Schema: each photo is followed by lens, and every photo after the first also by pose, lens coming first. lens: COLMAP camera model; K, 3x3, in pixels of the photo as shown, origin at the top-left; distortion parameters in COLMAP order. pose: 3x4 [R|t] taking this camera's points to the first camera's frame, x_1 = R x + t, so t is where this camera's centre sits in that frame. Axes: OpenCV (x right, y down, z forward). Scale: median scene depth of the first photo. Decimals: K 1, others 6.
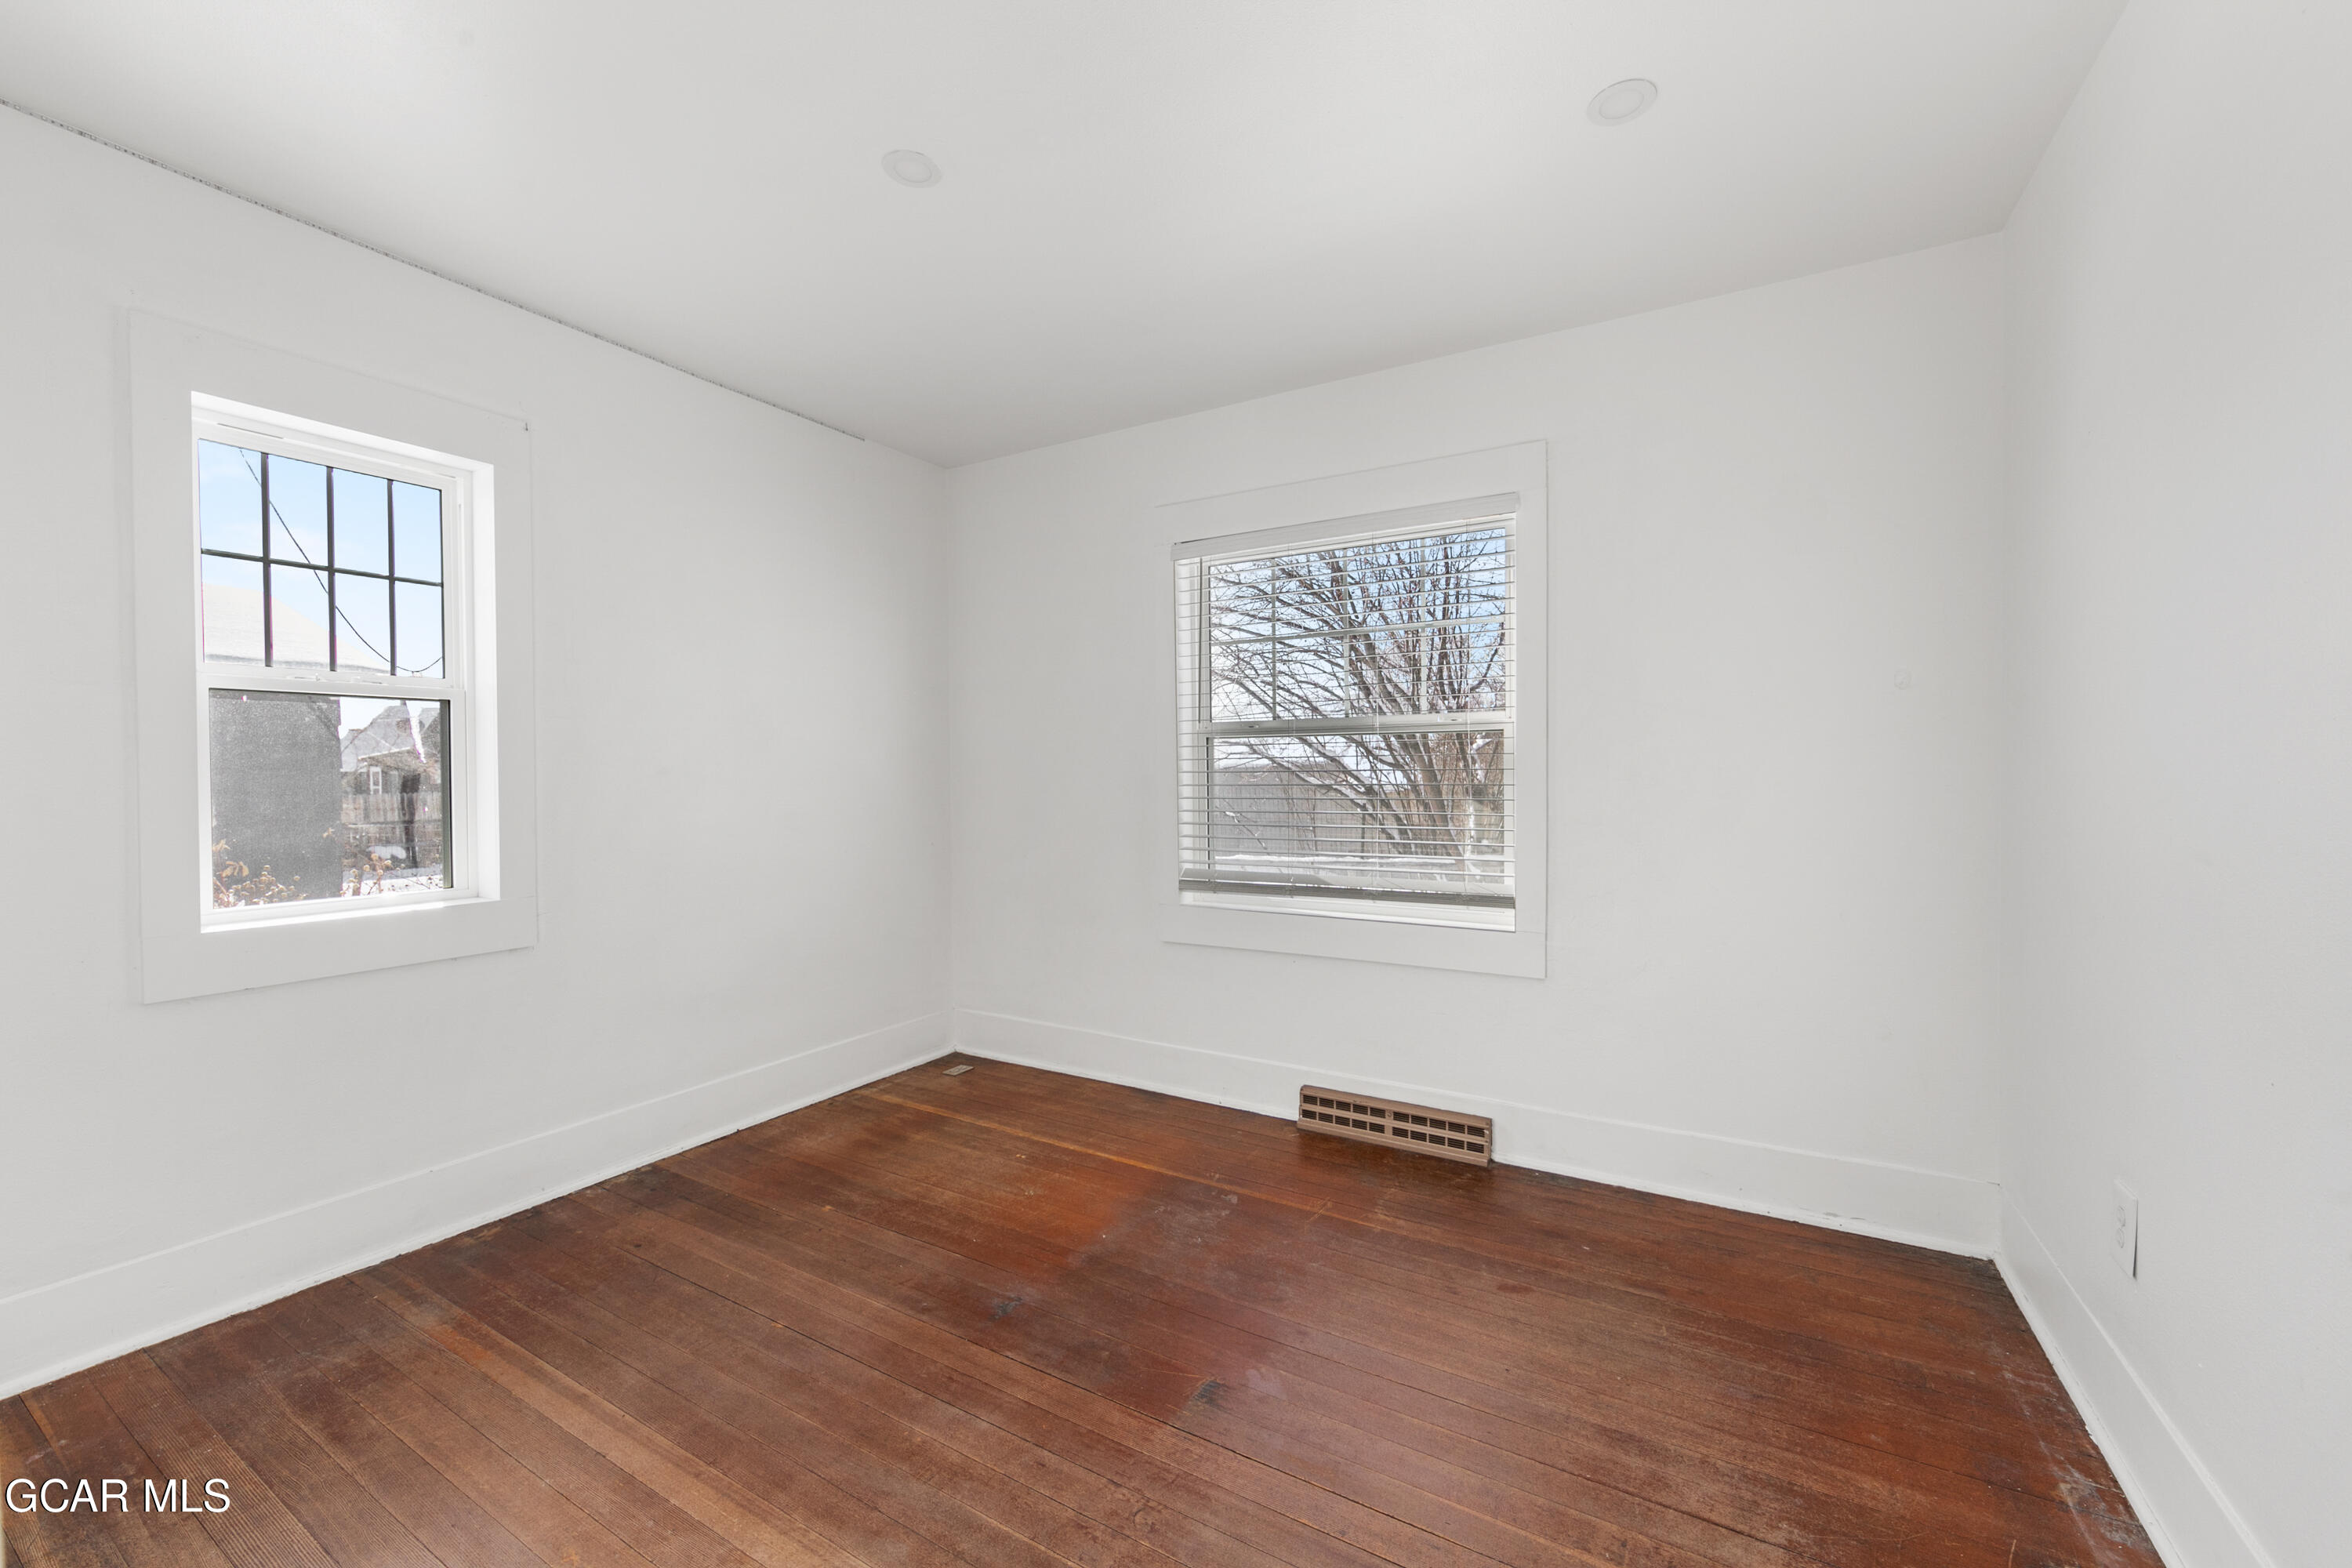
lens RADIAL K [[923.5, 0, 1176.0], [0, 923.5, 784.0], [0, 0, 1]] dist [0.000902, 0.000121]
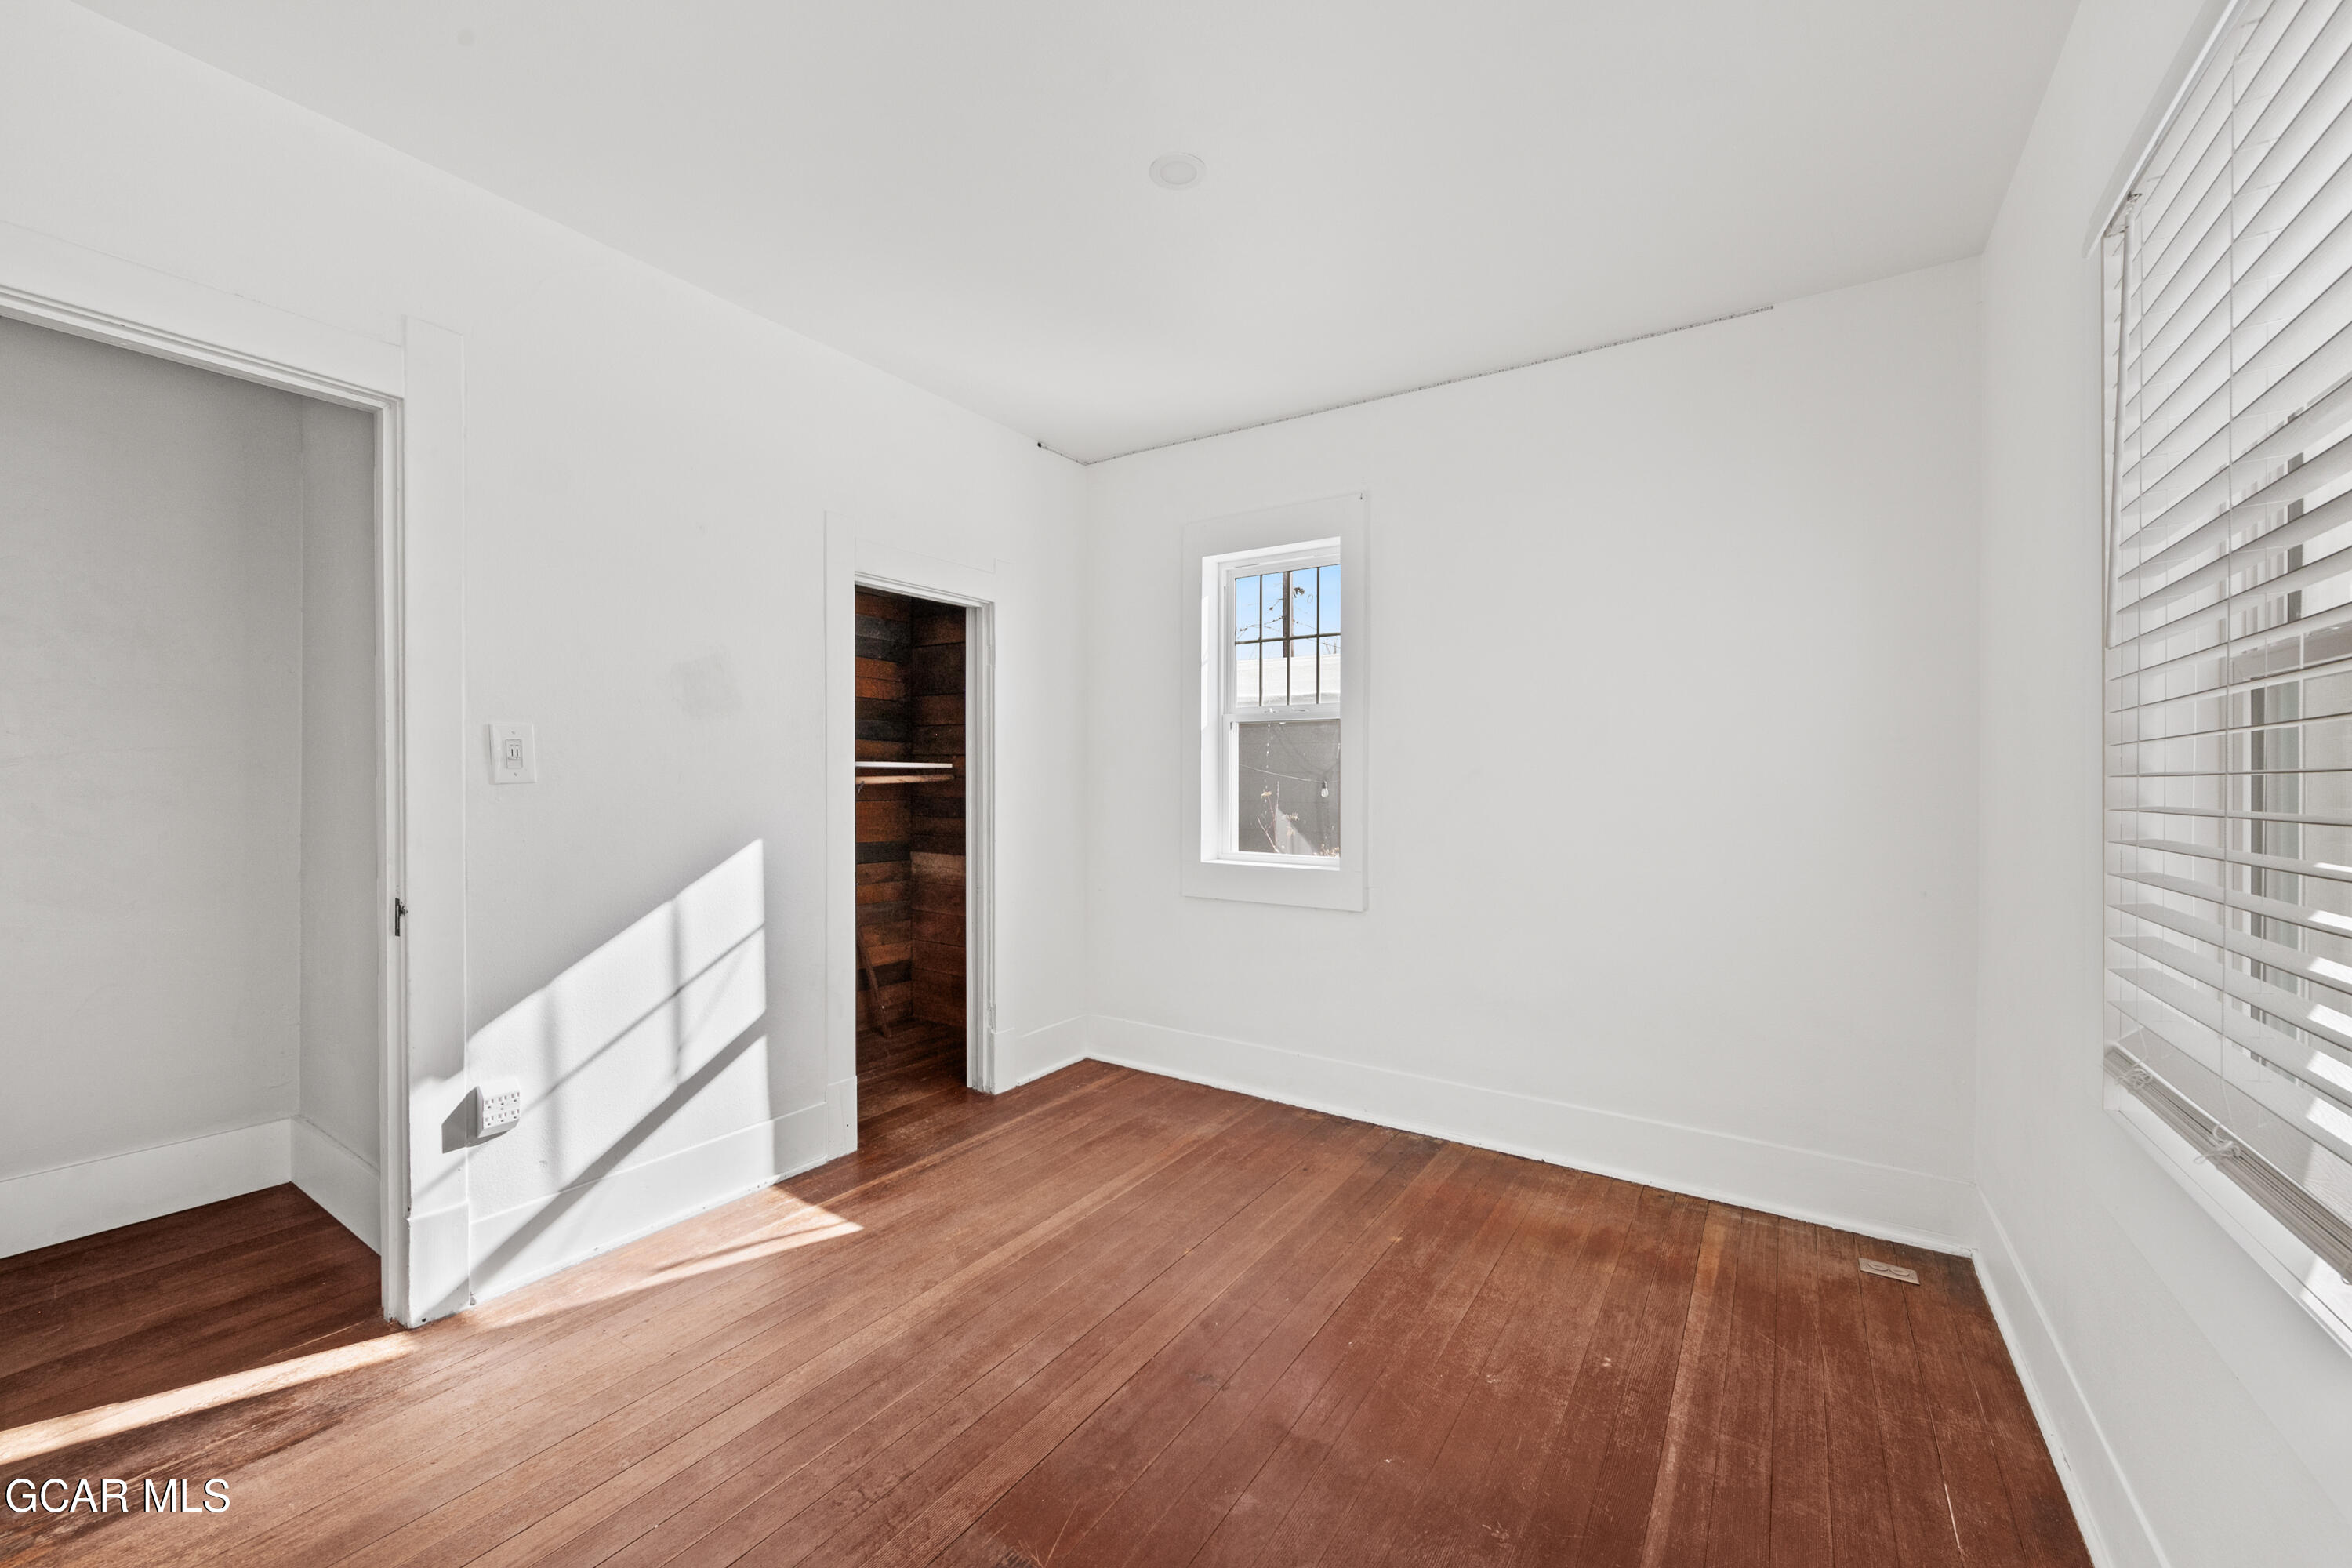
lens RADIAL K [[923.5, 0, 1176.0], [0, 923.5, 784.0], [0, 0, 1]] dist [0.000902, 0.000121]
pose [[-0.058668, 0.013820, -0.998182, 0.569804], [-0.017692, 0.999733, 0.014882, -0.011209], [0.998121, 0.018533, -0.058408, 0.835312]]
